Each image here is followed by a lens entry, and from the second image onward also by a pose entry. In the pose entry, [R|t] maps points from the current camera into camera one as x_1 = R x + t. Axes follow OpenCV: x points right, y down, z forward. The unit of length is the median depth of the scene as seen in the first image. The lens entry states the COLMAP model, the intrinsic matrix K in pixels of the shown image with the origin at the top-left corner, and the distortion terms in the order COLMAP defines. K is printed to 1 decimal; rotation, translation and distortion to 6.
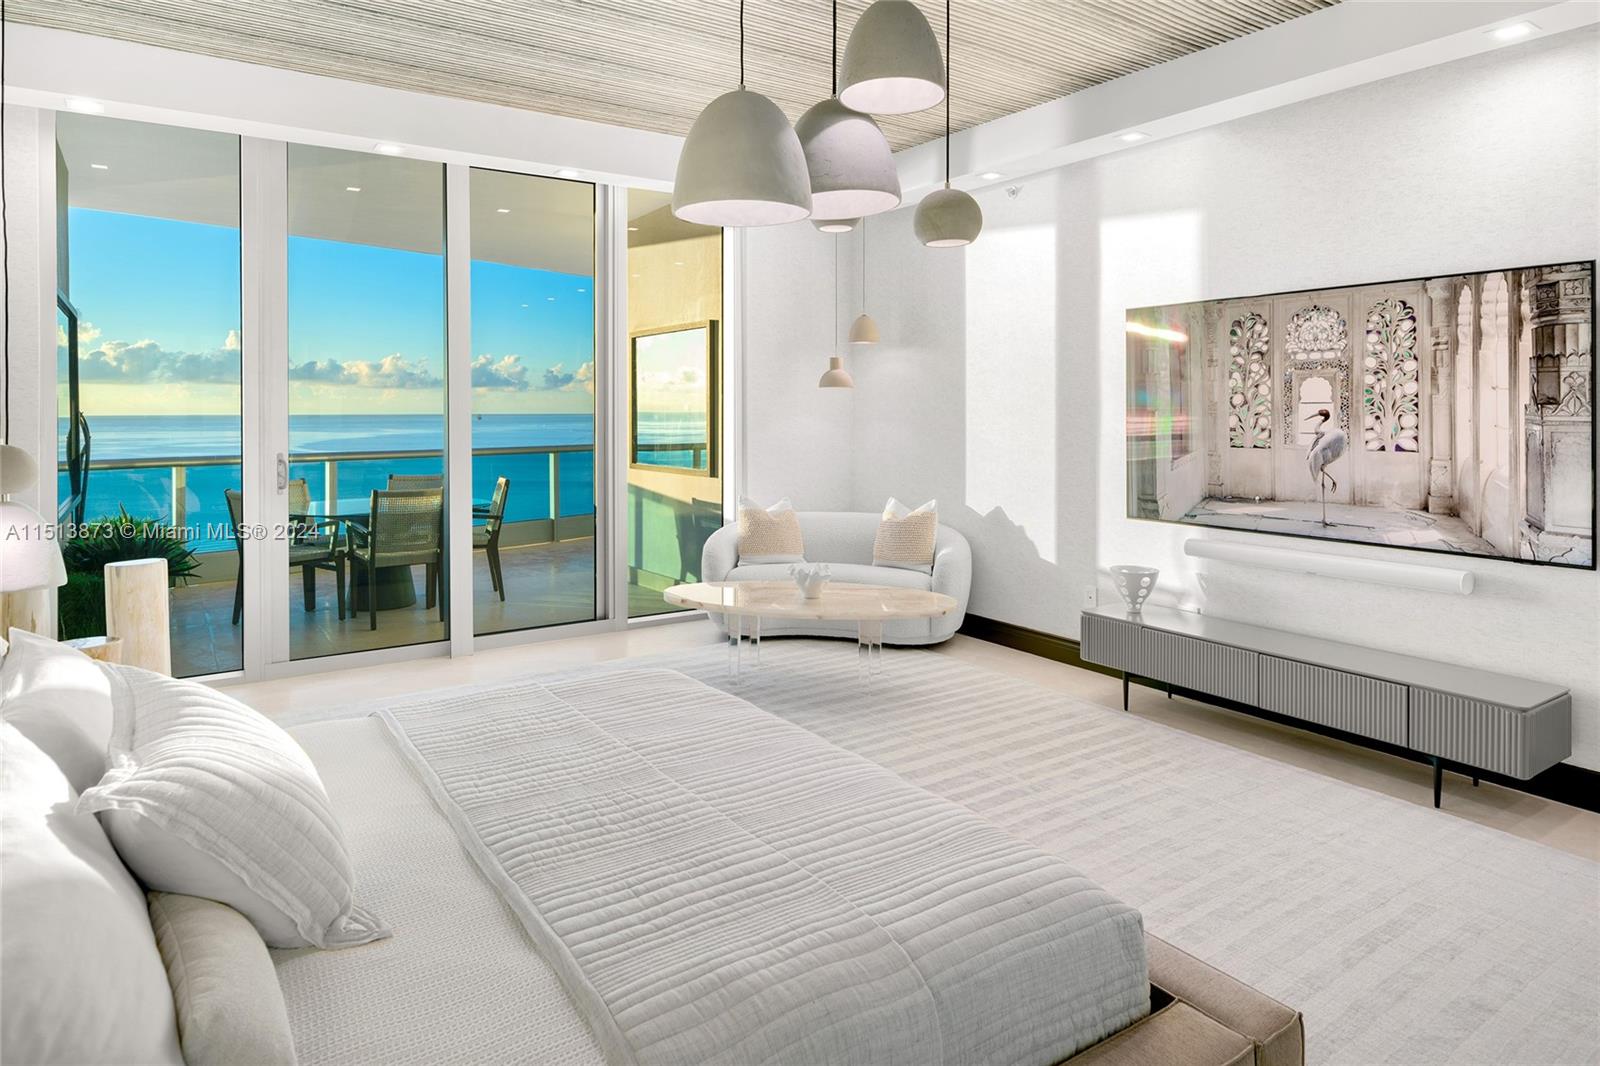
lens RADIAL K [[957.9, 0, 776.1], [0, 957.9, 419.0], [0, 0, 1]] dist [-0.003360, 0.000085]
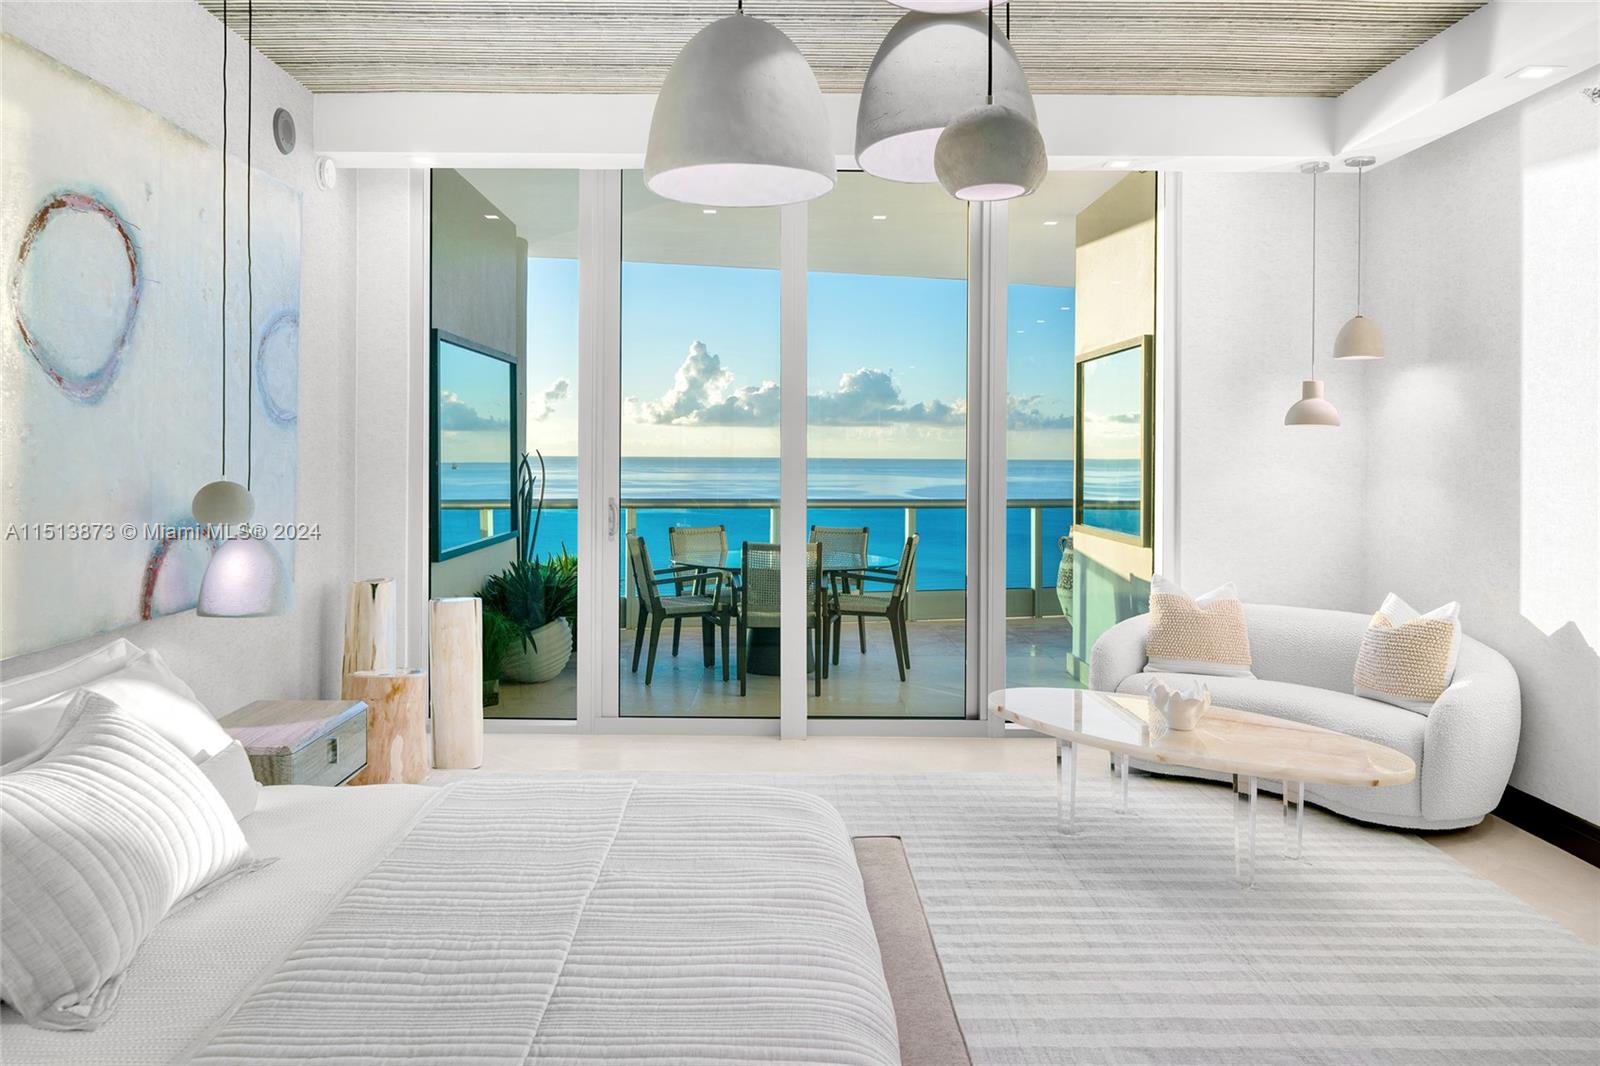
lens RADIAL K [[1128.5, 0, 773.1], [0, 1128.5, 452.3], [0, 0, 1]] dist [-0.006921, -0.006419]
pose [[0.832773, 0.007194, -0.553568, 0.192268], [-0.013972, 0.999870, -0.008025, -0.001906], [0.553438, 0.014418, 0.832765, 0.124865]]
